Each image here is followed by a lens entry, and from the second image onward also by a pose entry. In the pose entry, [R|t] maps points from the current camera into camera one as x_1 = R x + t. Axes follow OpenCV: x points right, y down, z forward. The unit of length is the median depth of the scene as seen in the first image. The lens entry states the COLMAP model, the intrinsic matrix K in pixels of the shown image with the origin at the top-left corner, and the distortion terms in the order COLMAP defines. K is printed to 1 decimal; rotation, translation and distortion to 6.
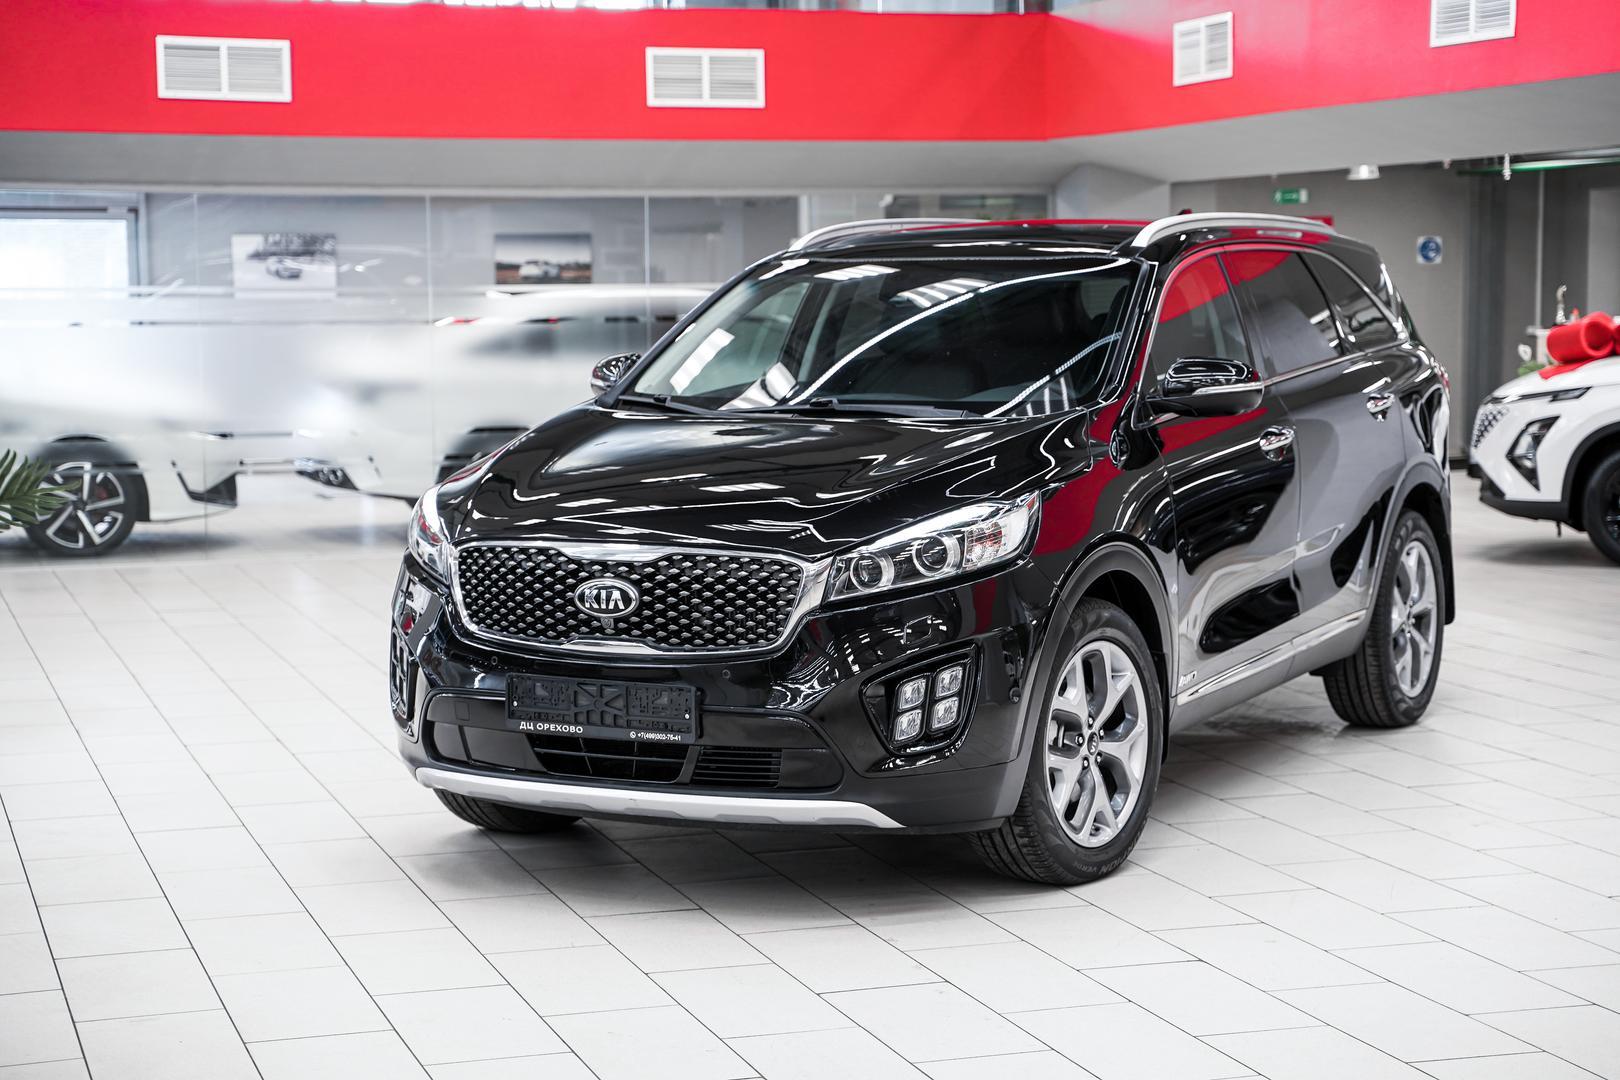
lens RADIAL K [[2936.9, 0, 810.0], [0, 2936.9, 540.0], [0, 0, 1]] dist [0.282588, 0.011823]
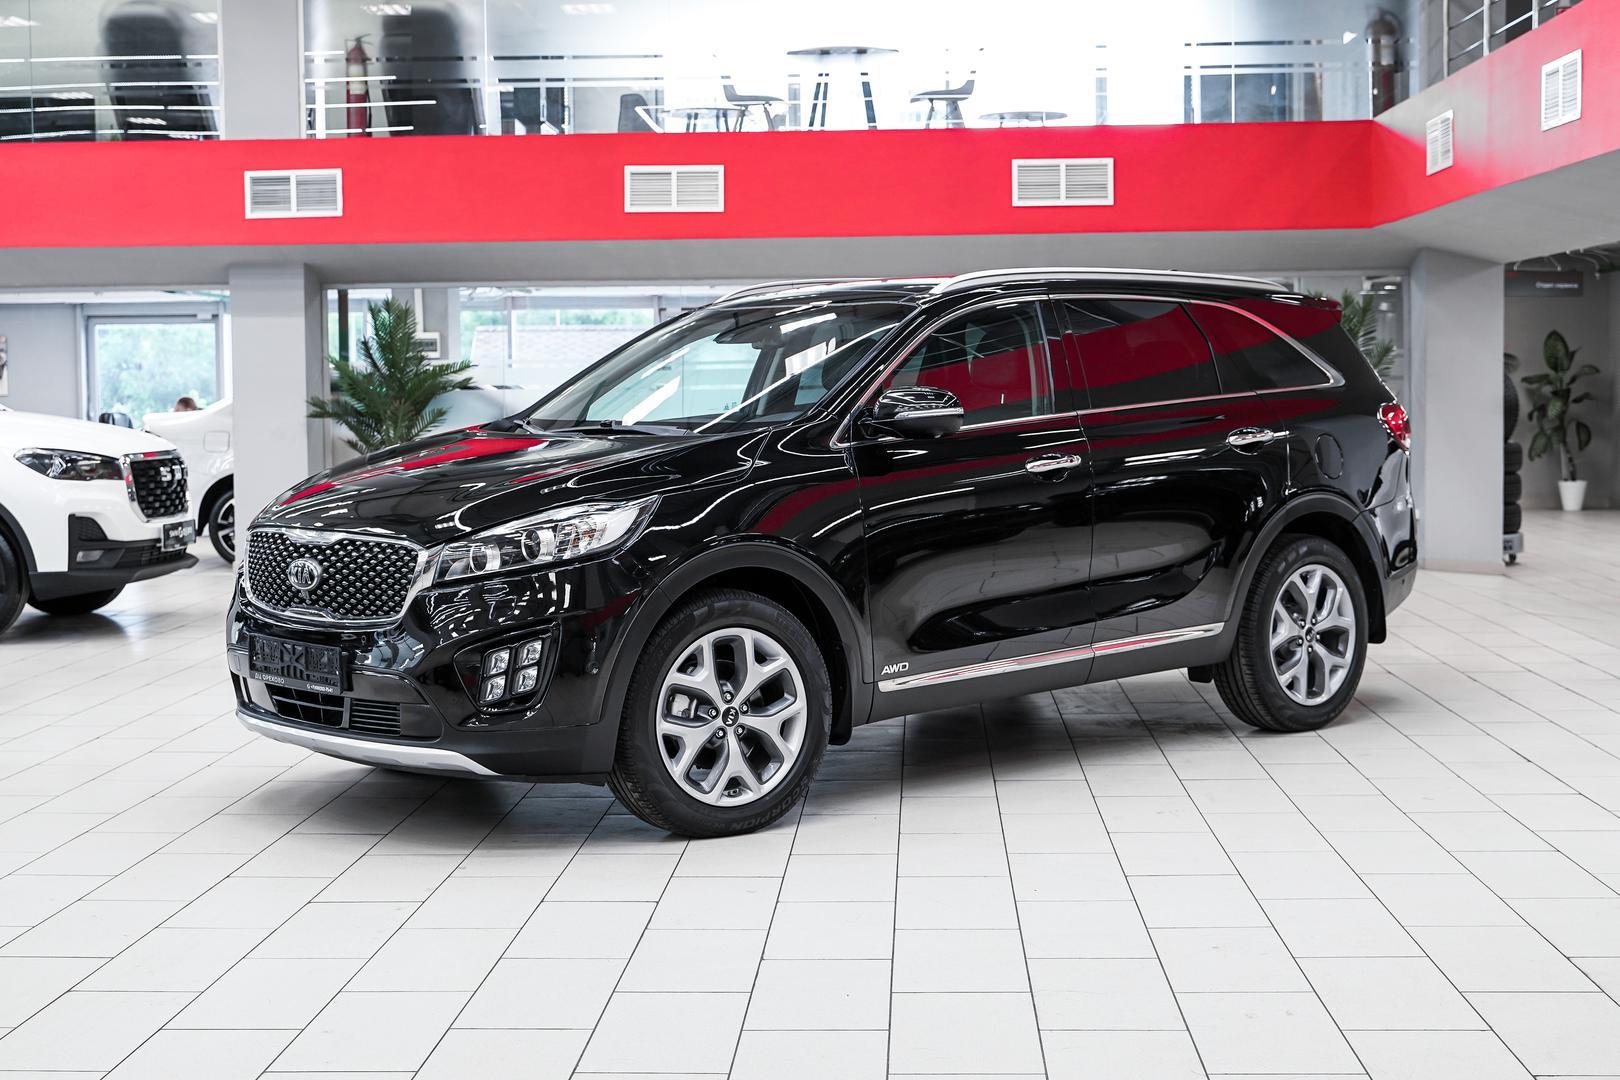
lens RADIAL K [[2360.6, 0, 810.0], [0, 2360.6, 540.0], [0, 0, 1]] dist [0.002305, 0.022639]
pose [[0.934628, 0.023387, -0.354857, 0.450695], [-0.030294, 0.999444, -0.013920, 0.012073], [0.354334, 0.023760, 0.934817, 0.148953]]
